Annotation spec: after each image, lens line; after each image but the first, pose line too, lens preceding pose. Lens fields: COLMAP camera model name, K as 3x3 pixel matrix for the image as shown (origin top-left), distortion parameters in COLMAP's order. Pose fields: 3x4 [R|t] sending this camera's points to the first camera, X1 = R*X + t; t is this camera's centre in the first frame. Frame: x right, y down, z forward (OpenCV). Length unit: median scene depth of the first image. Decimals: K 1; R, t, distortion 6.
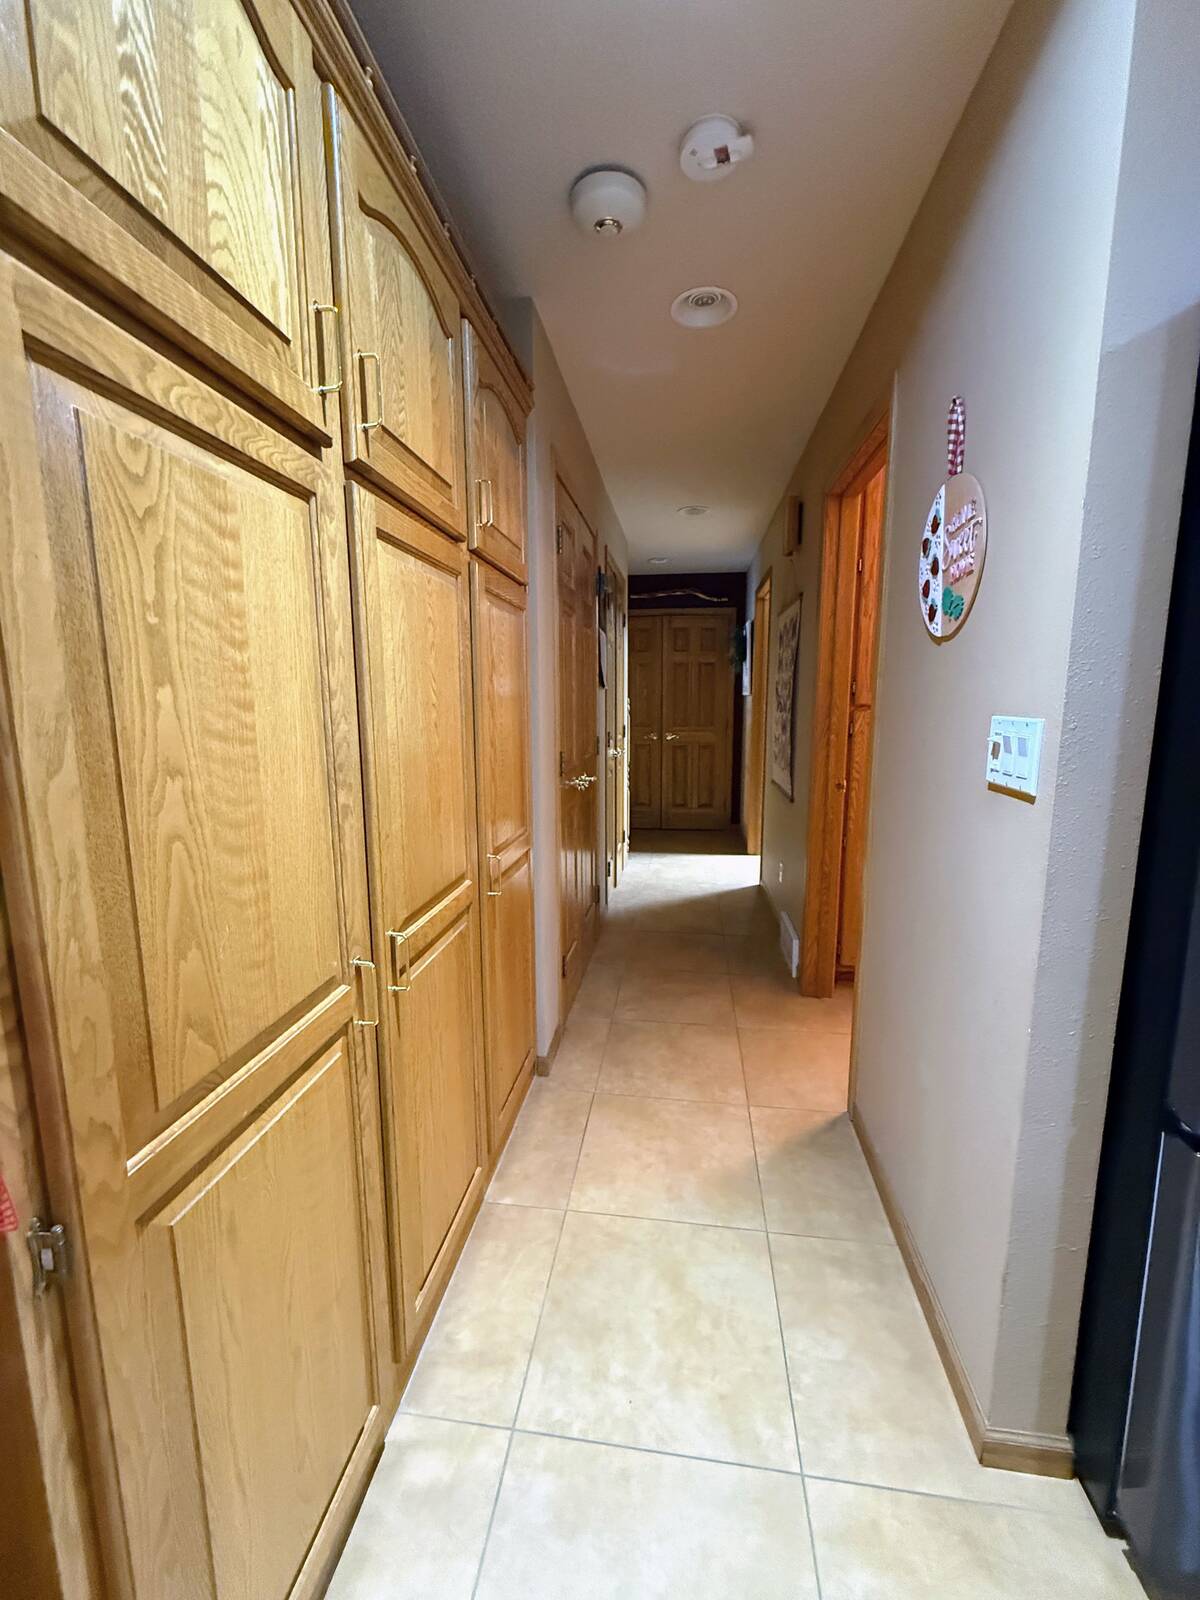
lens RADIAL K [[639.2, 0, 600.0], [0, 639.2, 800.0], [0, 0, 1]] dist [0.001584, 0.000201]
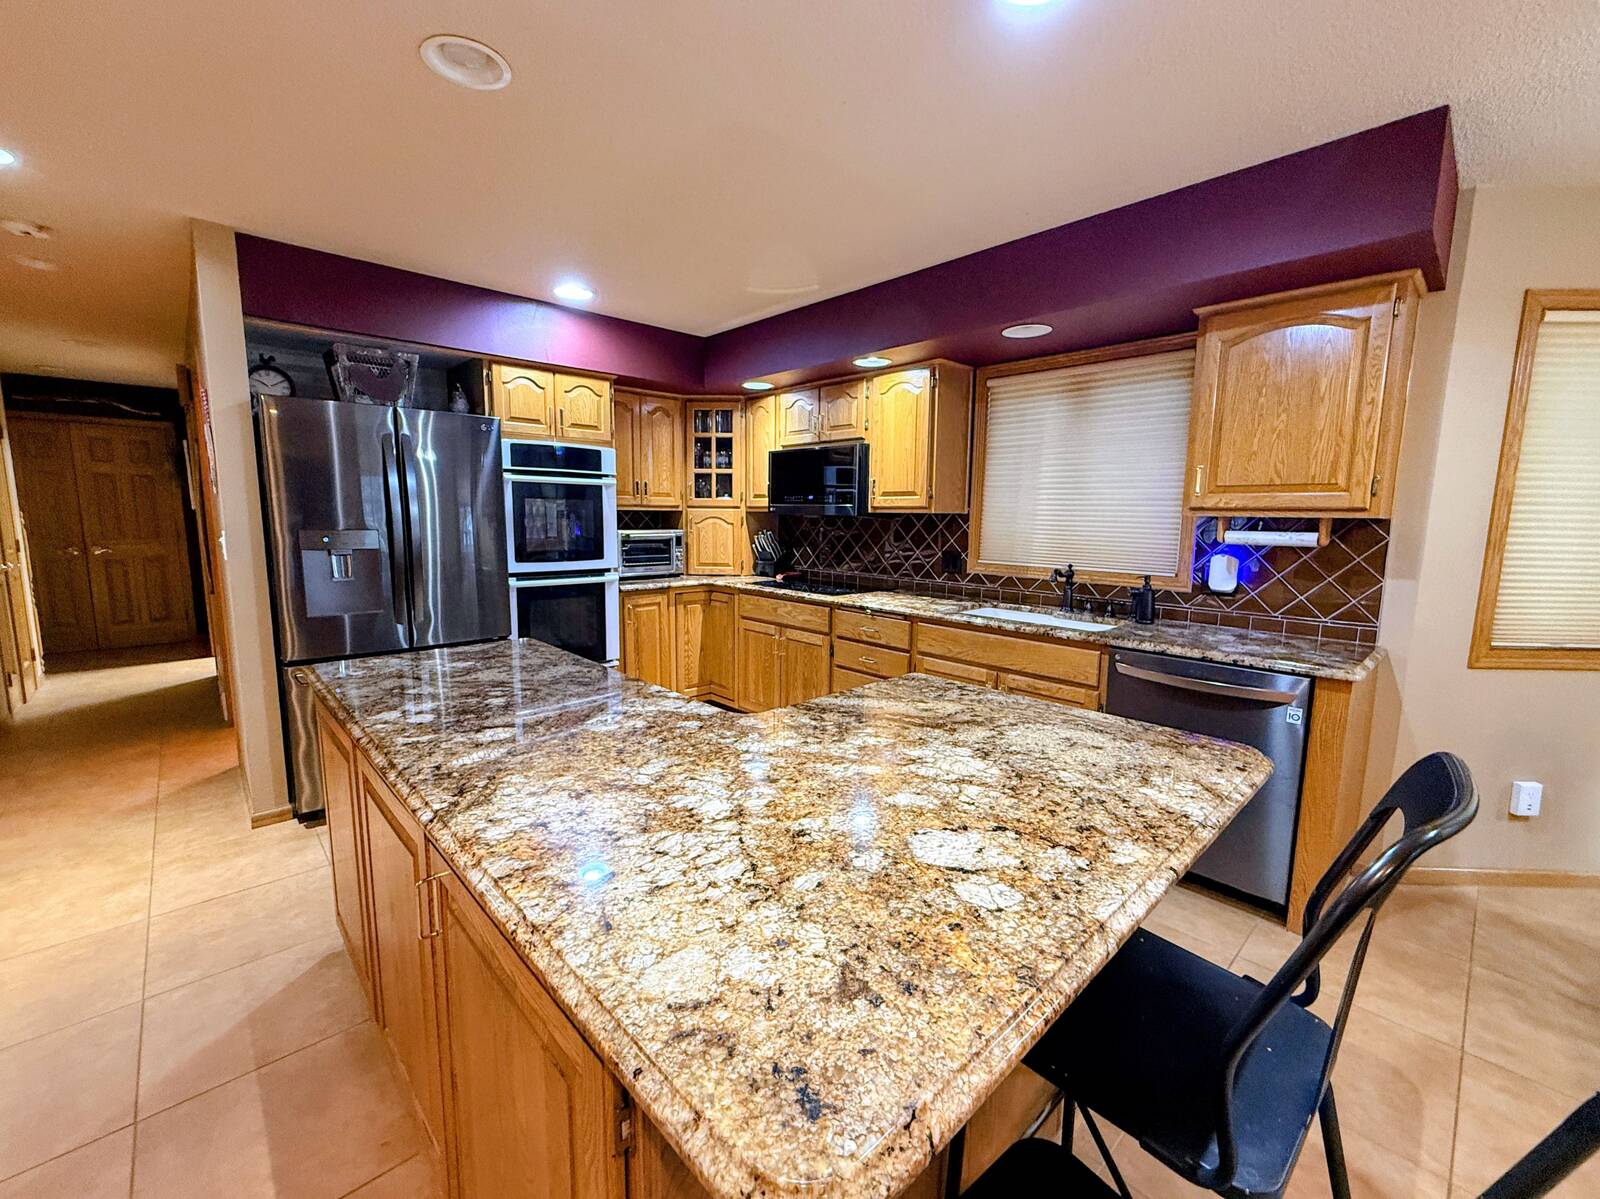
lens RADIAL K [[659.0, 0, 800.0], [0, 659.0, 599.5], [0, 0, 1]] dist [0.000879, 0.000528]
pose [[0.632275, -0.091228, 0.769354, 0.009567], [0.105825, 0.993905, 0.030885, 0.064218], [-0.767483, 0.061890, 0.638075, -0.516990]]
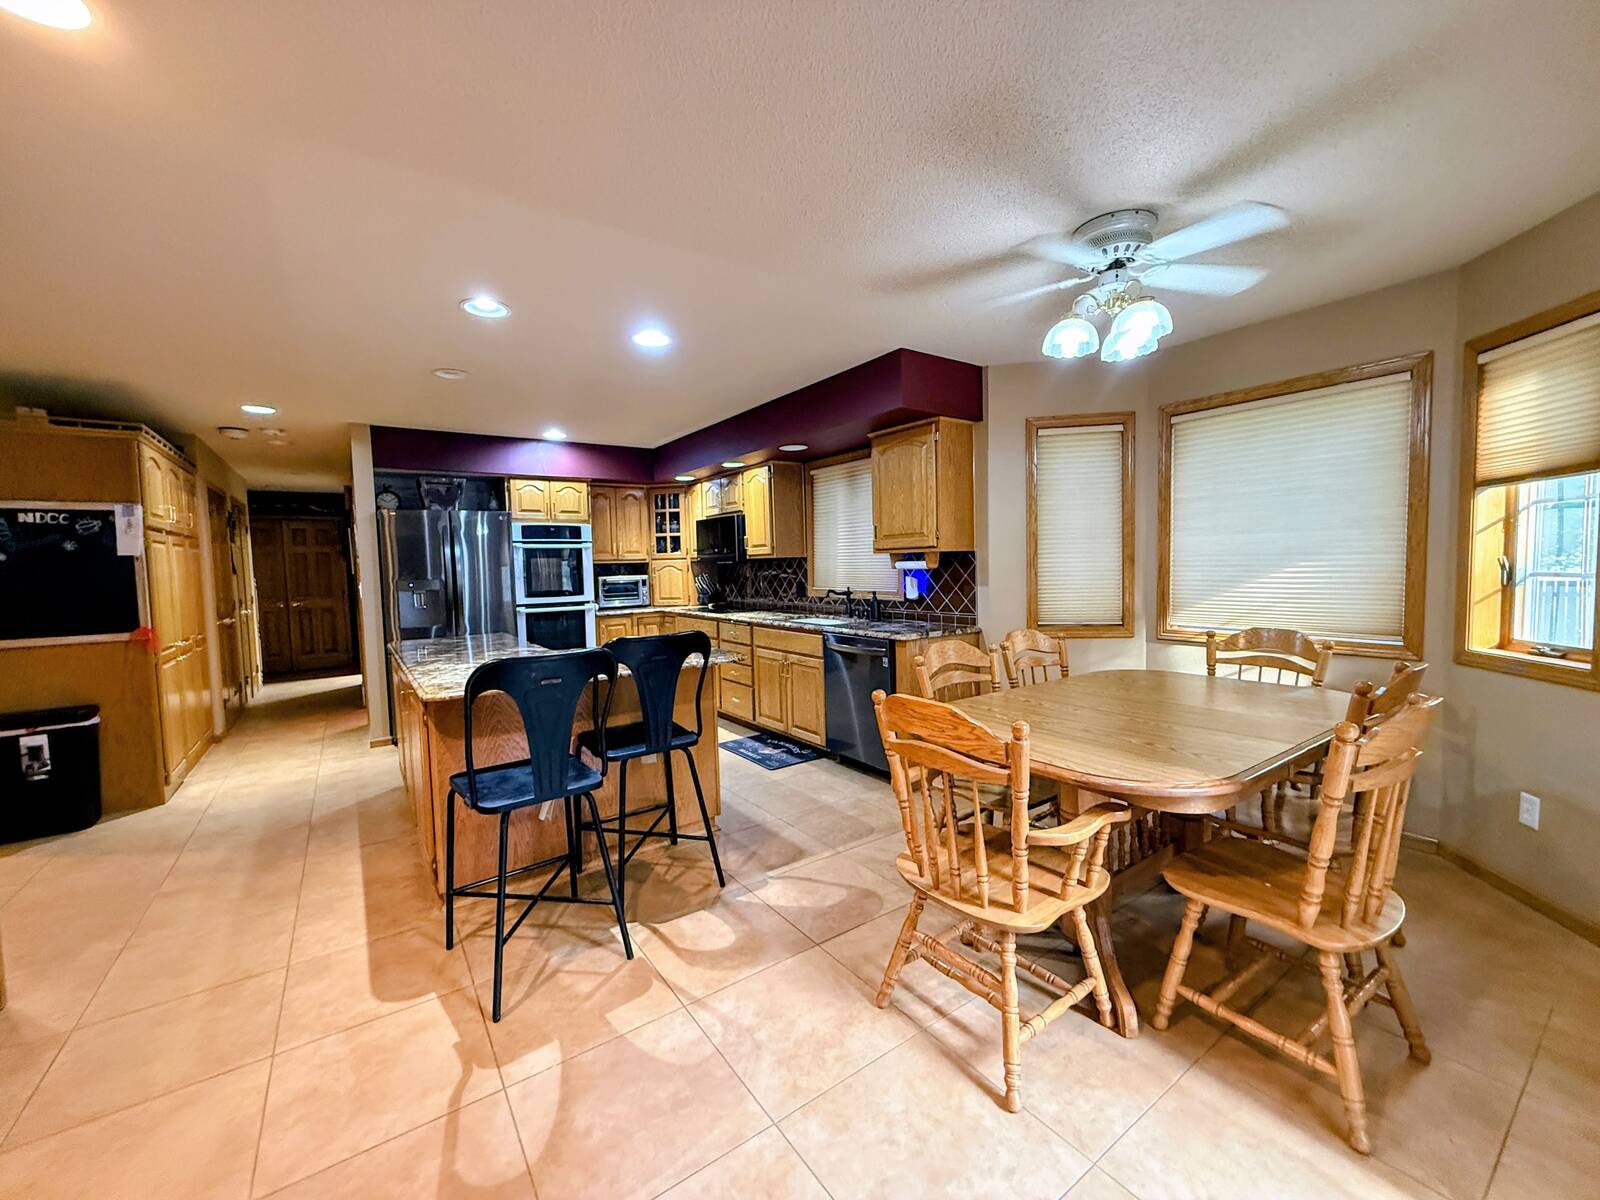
lens RADIAL K [[639.2, 0, 800.0], [0, 639.2, 600.0], [0, 0, 1]] dist [0.001584, 0.000201]
pose [[0.732673, -0.055700, 0.678298, -0.039946], [0.128465, 0.990048, -0.057464, 0.143987], [-0.668347, 0.129240, 0.732536, -0.970994]]
